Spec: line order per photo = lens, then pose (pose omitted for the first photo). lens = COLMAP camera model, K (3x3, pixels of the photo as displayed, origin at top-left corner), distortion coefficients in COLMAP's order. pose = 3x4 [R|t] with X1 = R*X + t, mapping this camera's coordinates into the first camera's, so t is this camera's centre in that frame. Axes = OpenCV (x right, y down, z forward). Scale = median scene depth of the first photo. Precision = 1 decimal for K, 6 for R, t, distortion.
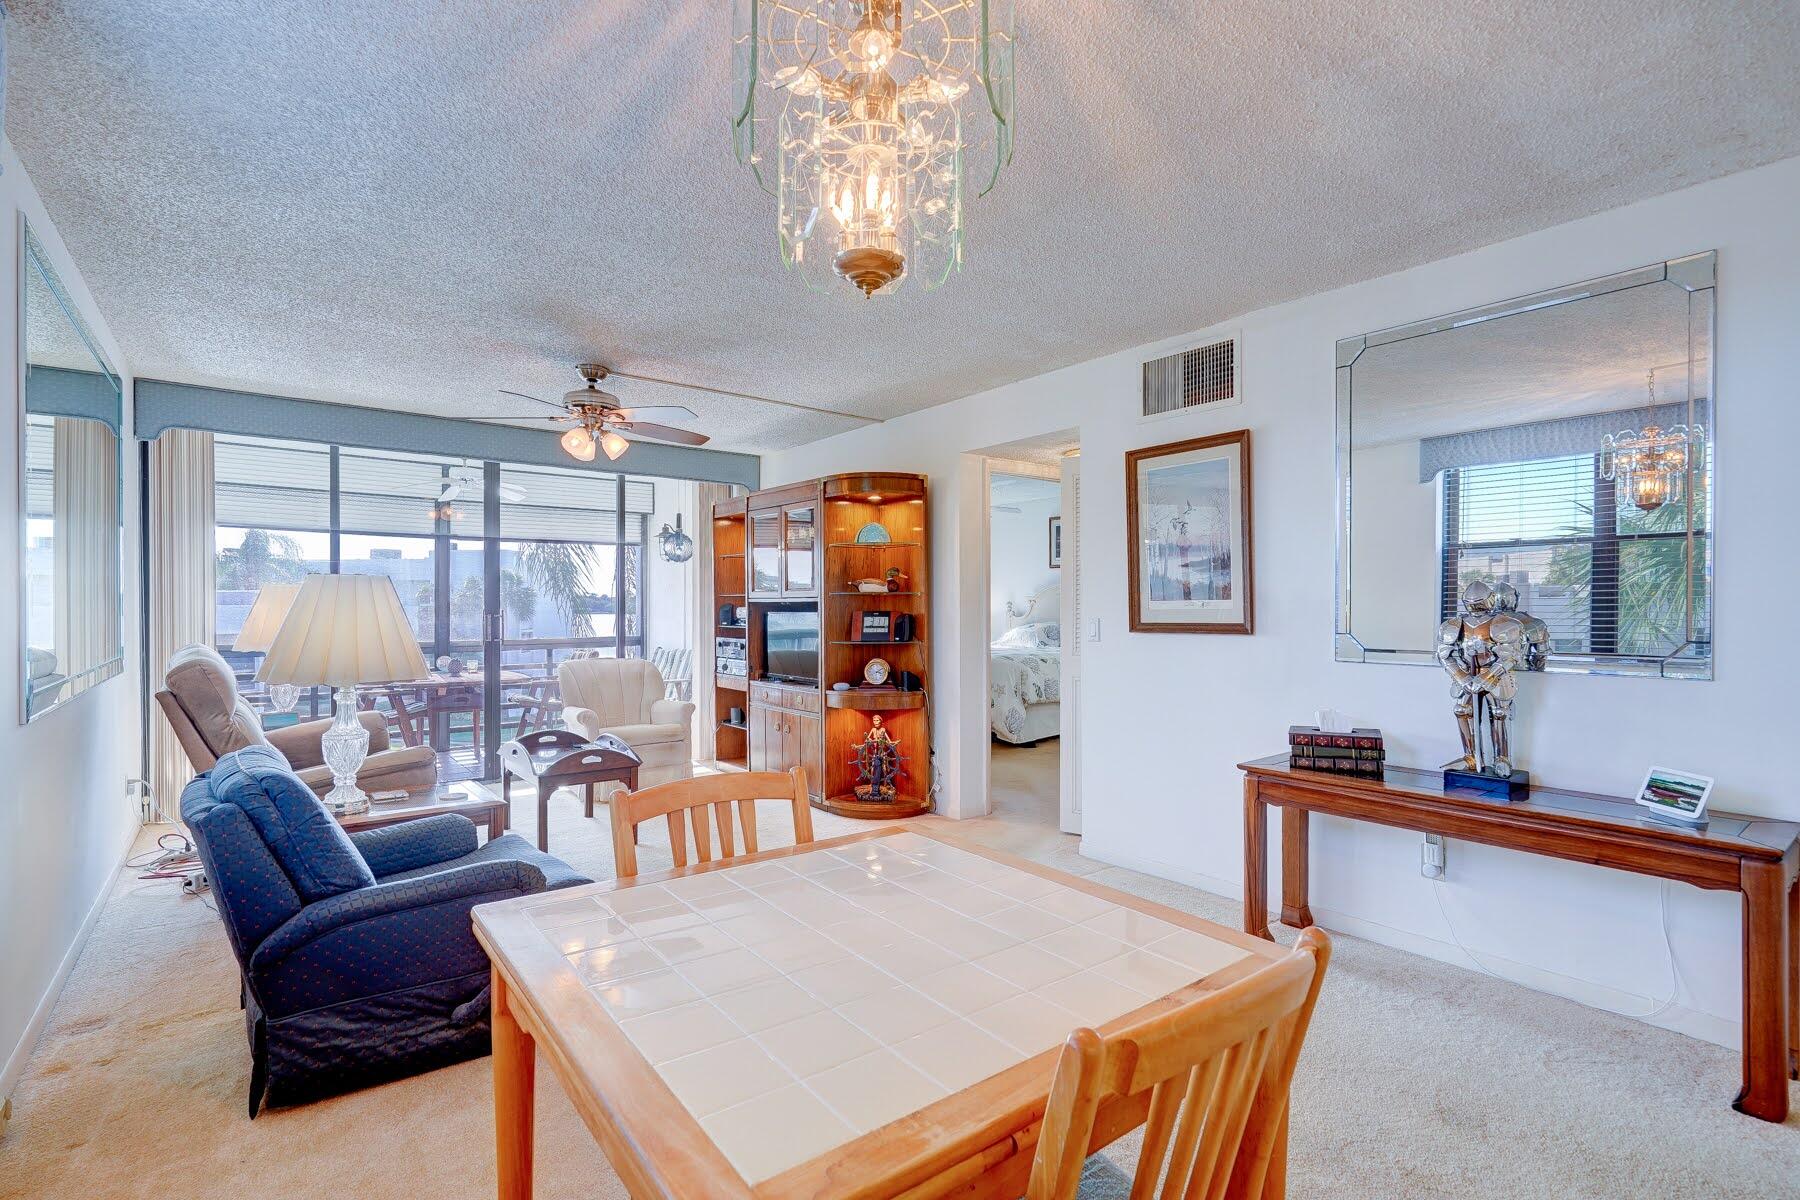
lens RADIAL K [[834.8, 0, 900.0], [0, 834.8, 600.0], [0, 0, 1]] dist [-0.024213, -0.000158]
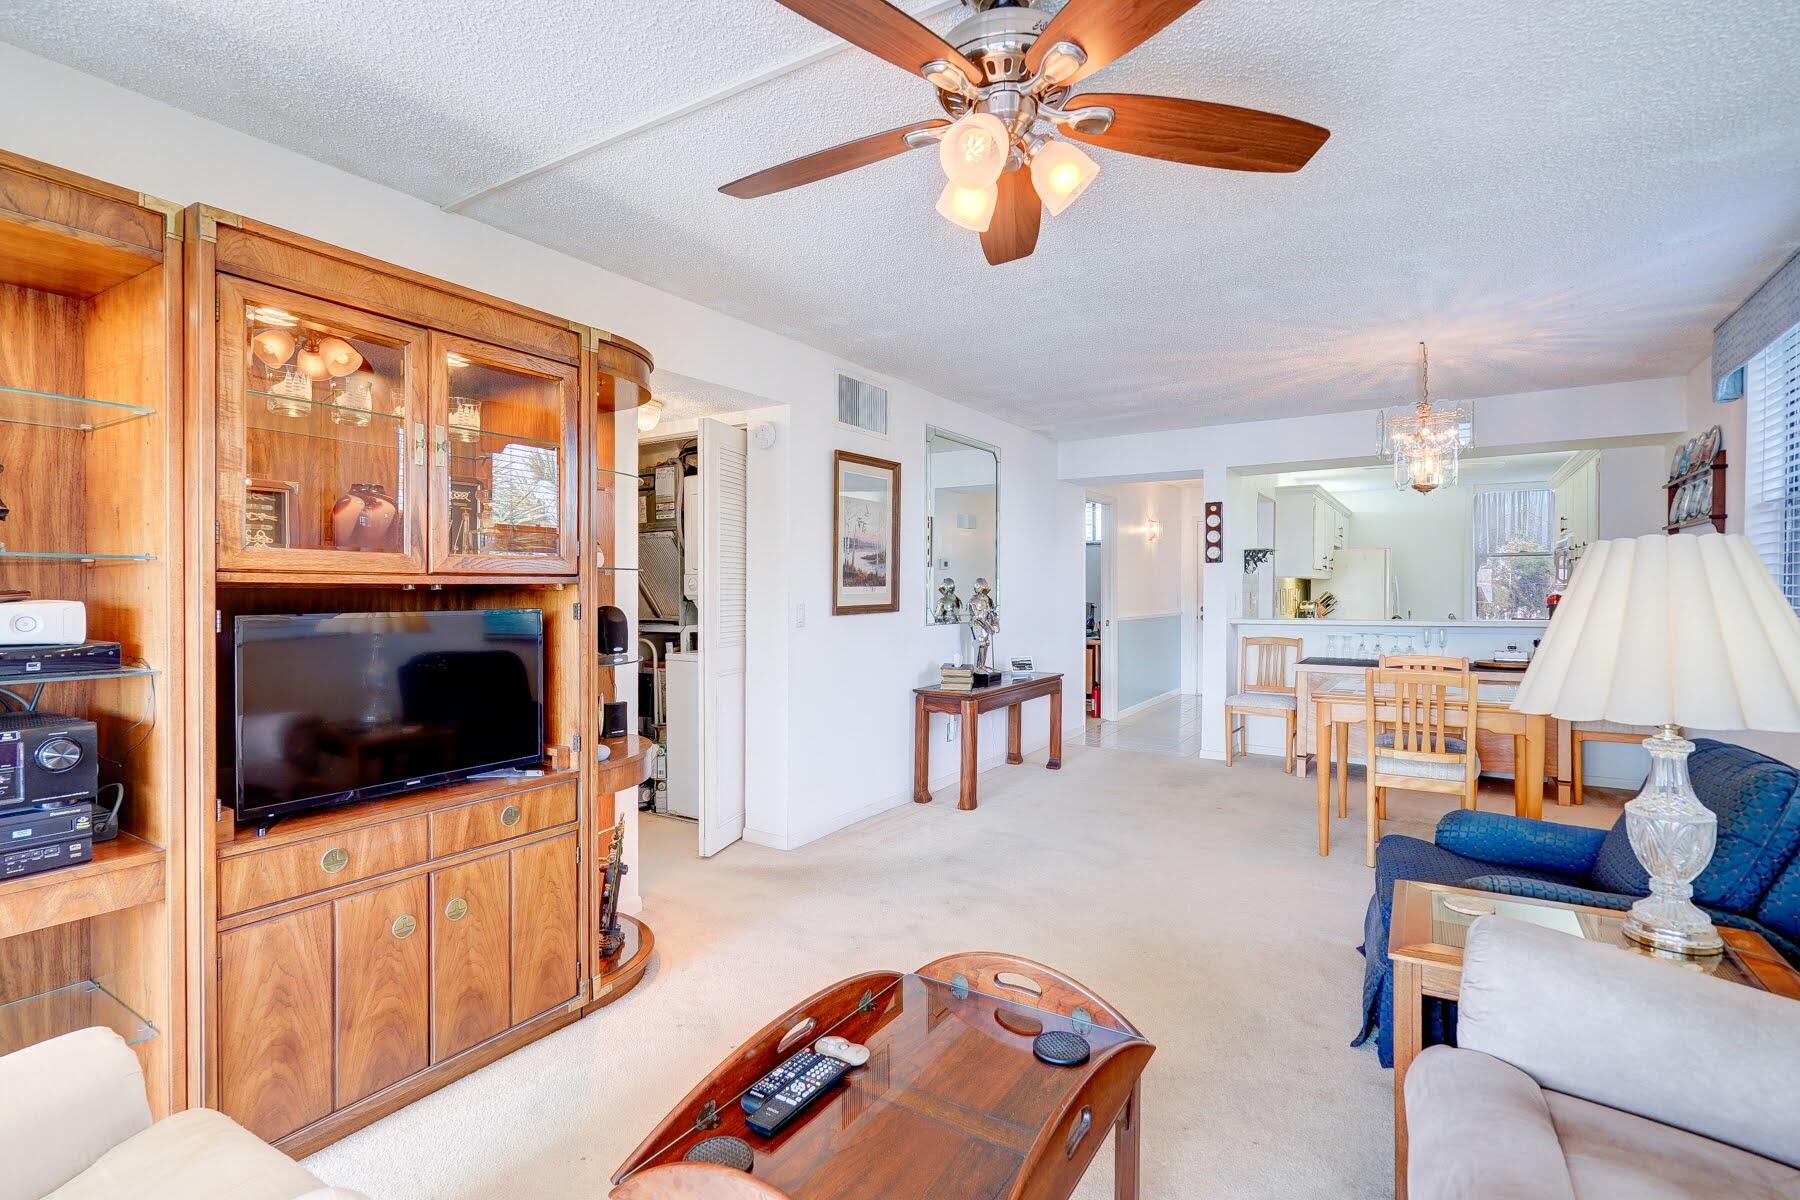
lens RADIAL K [[834.8, 0, 900.0], [0, 834.8, 600.0], [0, 0, 1]] dist [-0.024213, -0.000158]
pose [[-0.326667, -0.014486, 0.945029, -0.867741], [-0.005564, 0.999895, 0.013403, 0.002868], [-0.945123, -0.000880, -0.326713, 1.408171]]
